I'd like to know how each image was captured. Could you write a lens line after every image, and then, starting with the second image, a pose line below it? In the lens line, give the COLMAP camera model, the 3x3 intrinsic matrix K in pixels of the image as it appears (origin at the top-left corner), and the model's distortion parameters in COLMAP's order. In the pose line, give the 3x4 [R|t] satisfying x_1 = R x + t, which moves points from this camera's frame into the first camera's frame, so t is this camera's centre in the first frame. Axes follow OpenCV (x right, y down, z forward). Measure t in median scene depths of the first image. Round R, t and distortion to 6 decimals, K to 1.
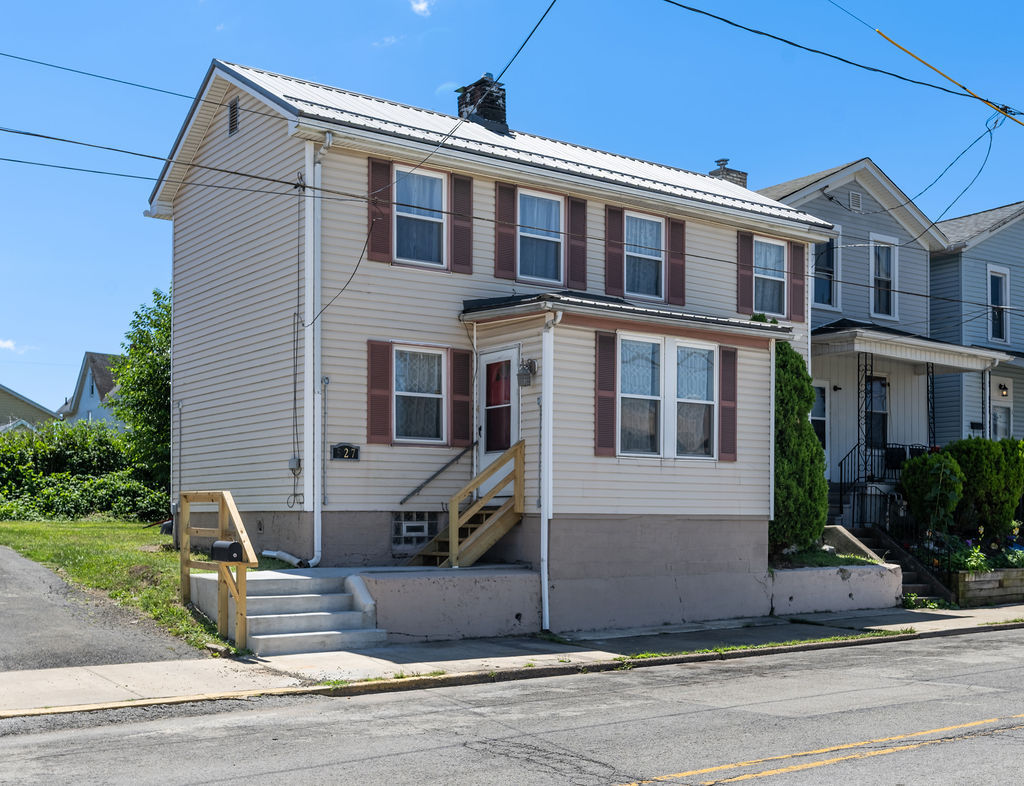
lens RADIAL K [[1181.5, 0, 513.4], [0, 1181.5, 394.8], [0, 0, 1]] dist [-0.015734, 0.000000]
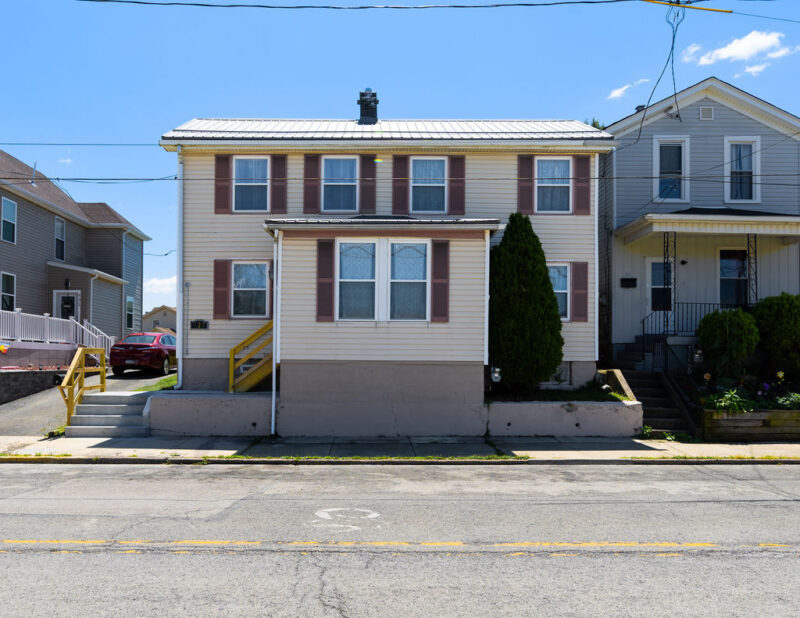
lens RADIAL K [[601.5, 0, 396.2], [0, 601.5, 306.8], [0, 0, 1]] dist [-0.006652, 0.005179]
pose [[0.812001, -0.050460, -0.581471, 0.572772], [0.057642, 0.998318, -0.006139, 0.041133], [0.580803, -0.028532, 0.813544, 0.411945]]
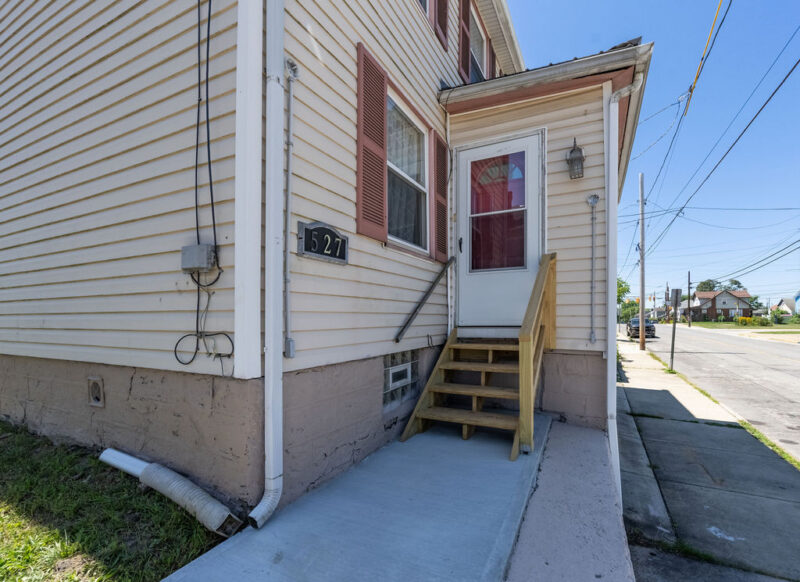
lens RADIAL K [[356.8, 0, 430.4], [0, 356.8, 304.4], [0, 0, 1]] dist [0.000899, 0.000006]
pose [[0.877809, 0.017051, 0.478707, -0.161185], [-0.048455, 0.997401, 0.053327, 0.059263], [-0.476553, -0.070007, 0.876354, 0.790406]]
